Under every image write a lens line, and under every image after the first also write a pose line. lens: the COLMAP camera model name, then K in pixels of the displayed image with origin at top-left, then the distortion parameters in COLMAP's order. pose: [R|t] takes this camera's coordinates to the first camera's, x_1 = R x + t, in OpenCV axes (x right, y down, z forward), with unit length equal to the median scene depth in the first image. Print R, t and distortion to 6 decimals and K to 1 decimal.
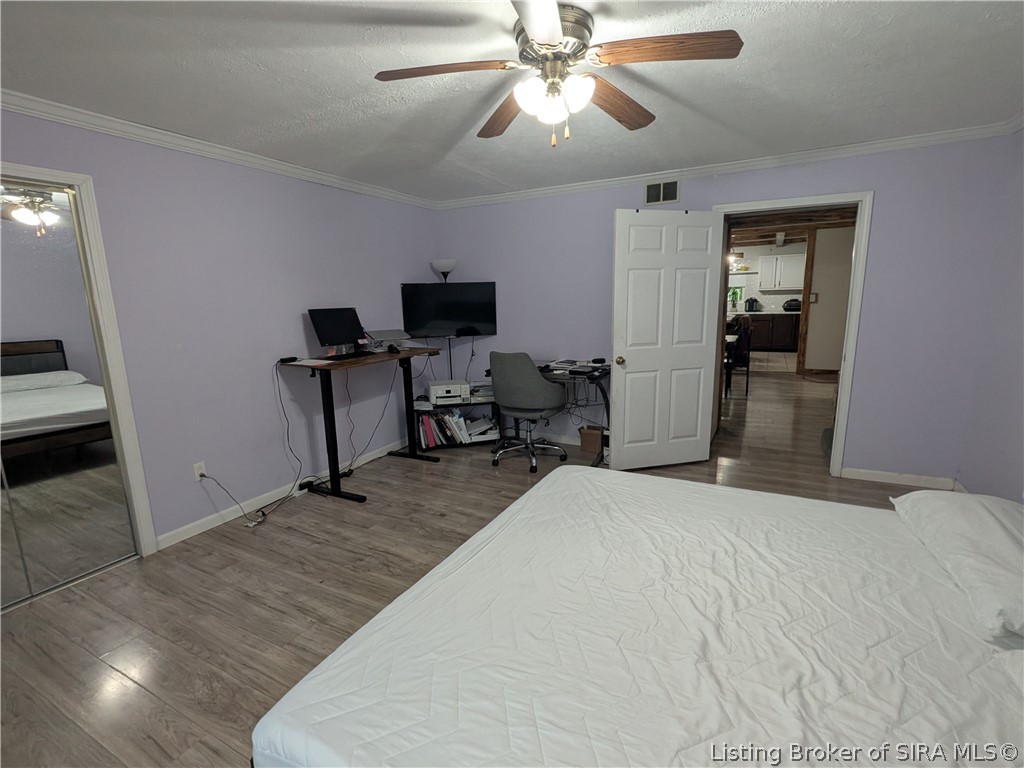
lens RADIAL K [[481.3, 0, 511.0], [0, 481.3, 386.1], [0, 0, 1]] dist [0.005236, -0.000394]
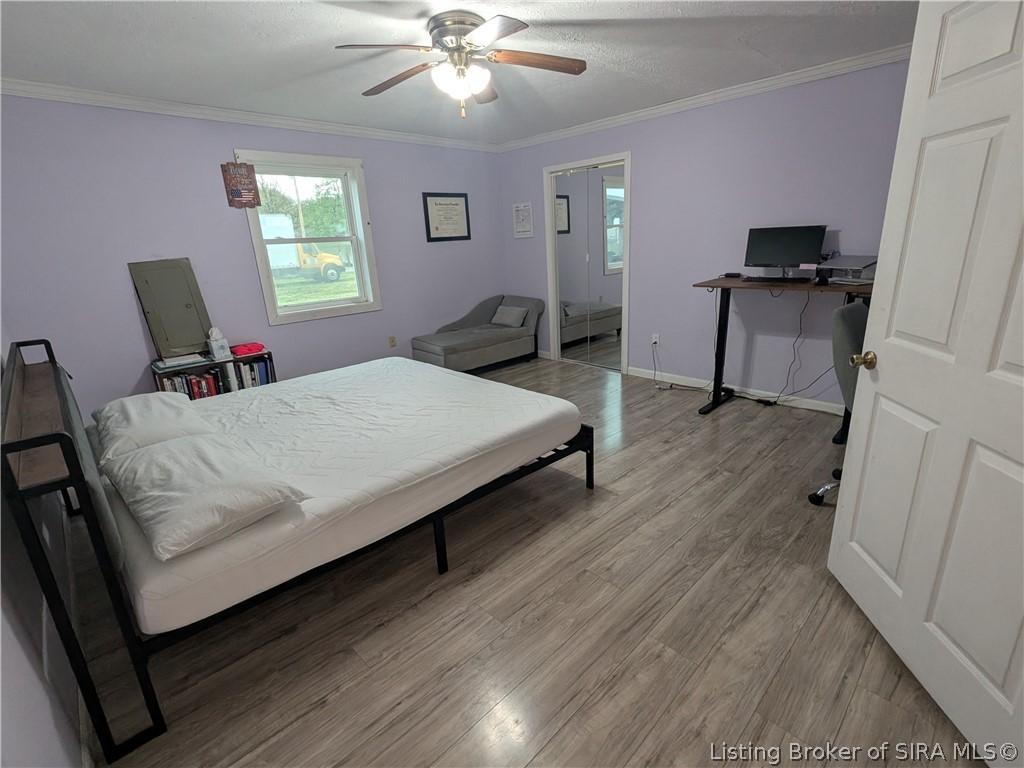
lens RADIAL K [[481.3, 0, 512.7], [0, 481.3, 385.5], [0, 0, 1]] dist [0.005236, -0.000394]
pose [[-0.316572, 0.309639, -0.896608, 0.812262], [-0.119499, 0.924673, 0.361524, -0.167595], [0.941011, 0.221592, -0.255724, 0.897299]]
